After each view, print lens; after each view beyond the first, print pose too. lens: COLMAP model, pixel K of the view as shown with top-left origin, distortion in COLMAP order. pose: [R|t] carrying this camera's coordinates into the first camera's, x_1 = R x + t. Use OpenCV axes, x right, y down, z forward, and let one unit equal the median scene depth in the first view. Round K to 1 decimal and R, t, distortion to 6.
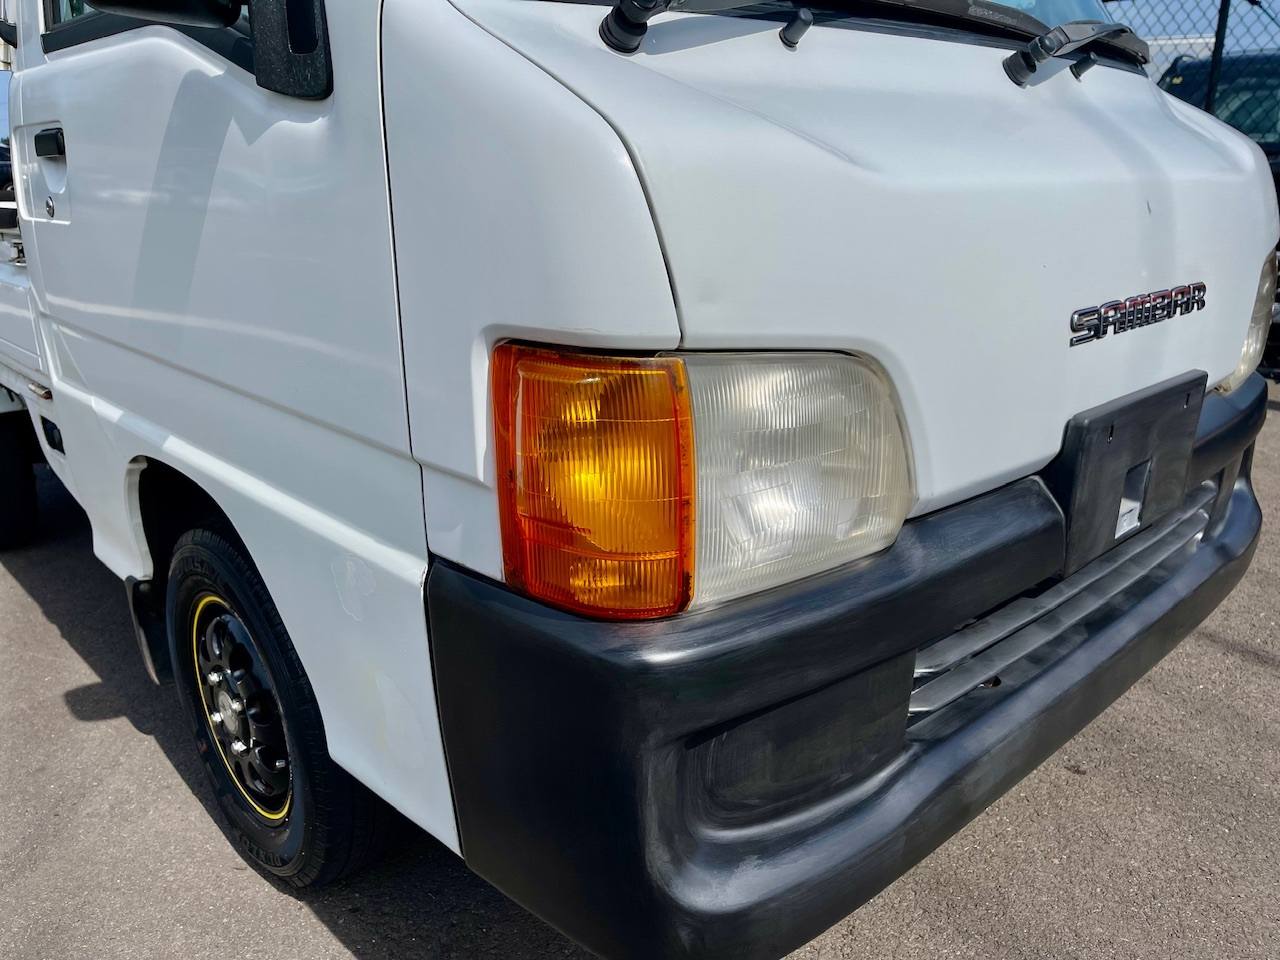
lens RADIAL K [[967.1, 0, 640.0], [0, 967.1, 480.0], [0, 0, 1]] dist [0.038528, -0.062750]
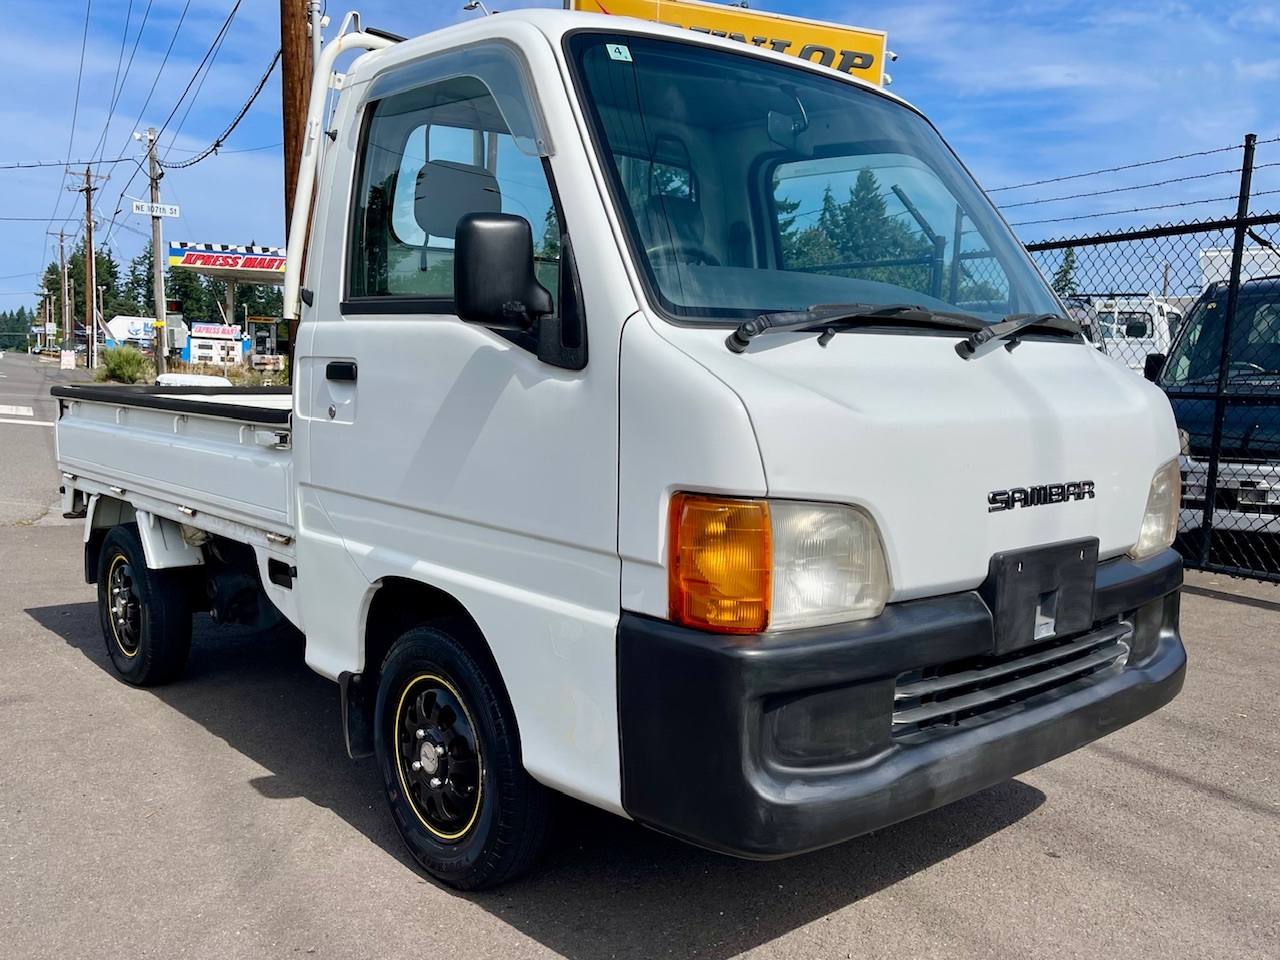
lens RADIAL K [[1088.2, 0, 632.9], [0, 1088.2, 506.9], [0, 0, 1]] dist [0.030671, -0.011712]
pose [[0.998800, 0.029311, -0.039247, -0.108921], [-0.035866, 0.983305, -0.178396, 0.223754], [0.033363, 0.179589, 0.983176, -0.932542]]
